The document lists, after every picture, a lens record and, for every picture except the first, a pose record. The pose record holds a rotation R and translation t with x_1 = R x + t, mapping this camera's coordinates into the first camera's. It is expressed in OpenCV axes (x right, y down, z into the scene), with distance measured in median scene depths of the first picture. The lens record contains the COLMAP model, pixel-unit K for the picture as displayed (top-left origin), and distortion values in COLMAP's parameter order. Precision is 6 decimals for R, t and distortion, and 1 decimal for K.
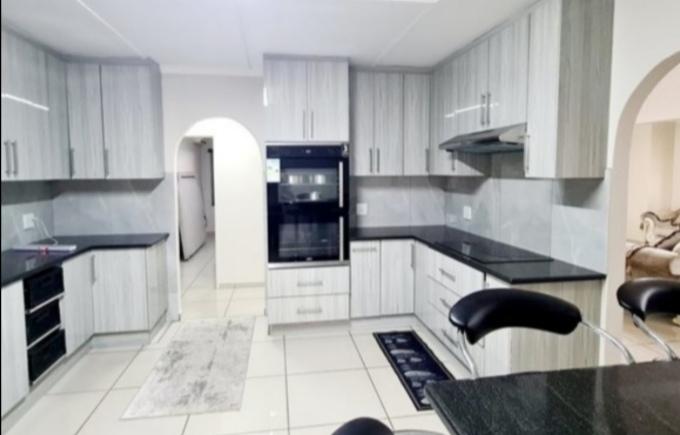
lens RADIAL K [[403.7, 0, 345.8], [0, 403.7, 201.7], [0, 0, 1]] dist [-0.009973, -0.008304]
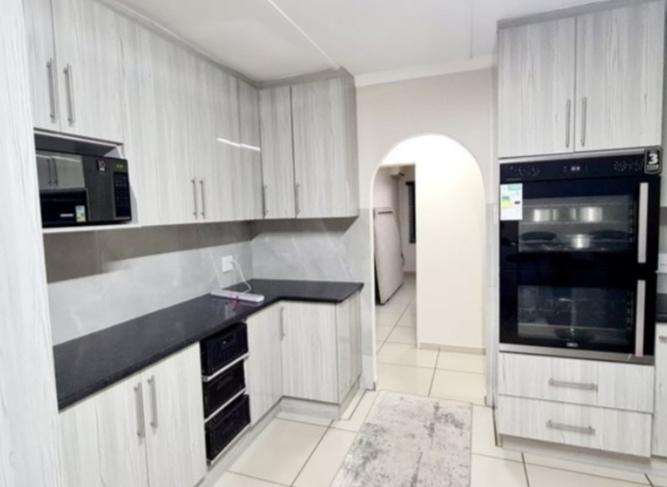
lens RADIAL K [[411.5, 0, 332.0], [0, 411.5, 243.5], [0, 0, 1]] dist [0.032124, -0.001196]
pose [[0.877477, 0.015212, -0.479378, -0.107723], [-0.005712, 0.999757, 0.021269, -0.023000], [0.479585, -0.015925, 0.877351, 0.268463]]
